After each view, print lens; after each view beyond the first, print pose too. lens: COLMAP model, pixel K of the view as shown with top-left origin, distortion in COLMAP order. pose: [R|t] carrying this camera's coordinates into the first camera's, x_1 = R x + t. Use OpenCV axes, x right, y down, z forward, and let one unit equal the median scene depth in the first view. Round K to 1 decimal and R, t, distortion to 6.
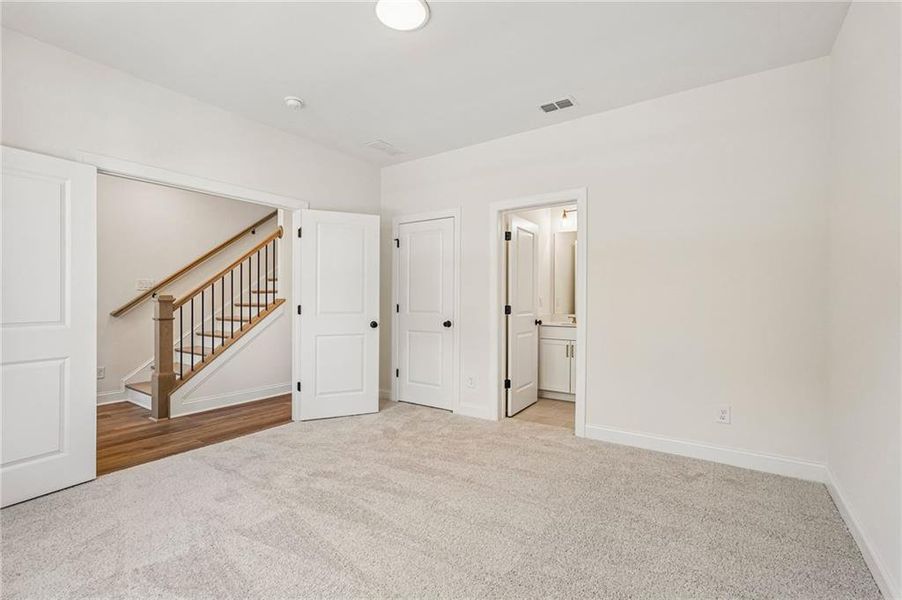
lens RADIAL K [[435.2, 0, 468.2], [0, 435.2, 296.8], [0, 0, 1]] dist [-0.045083, 0.028885]
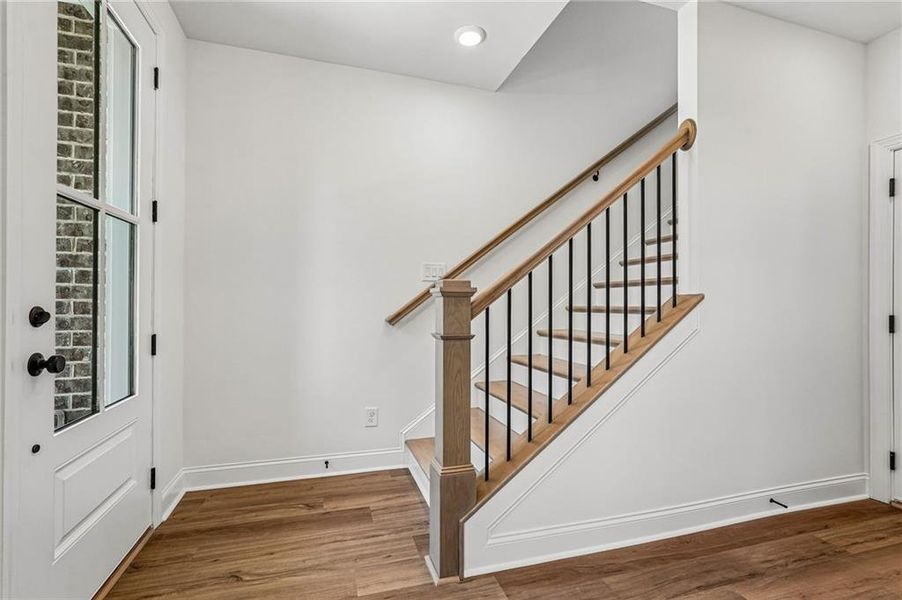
lens RADIAL K [[412.8, 0, 456.5], [0, 412.8, 304.5], [0, 0, 1]] dist [-0.002209, 0.000924]
pose [[0.797258, 0.001376, -0.603638, -0.419412], [-0.003683, 0.999990, -0.002586, 0.019225], [0.603628, 0.004285, 0.797255, 0.615547]]
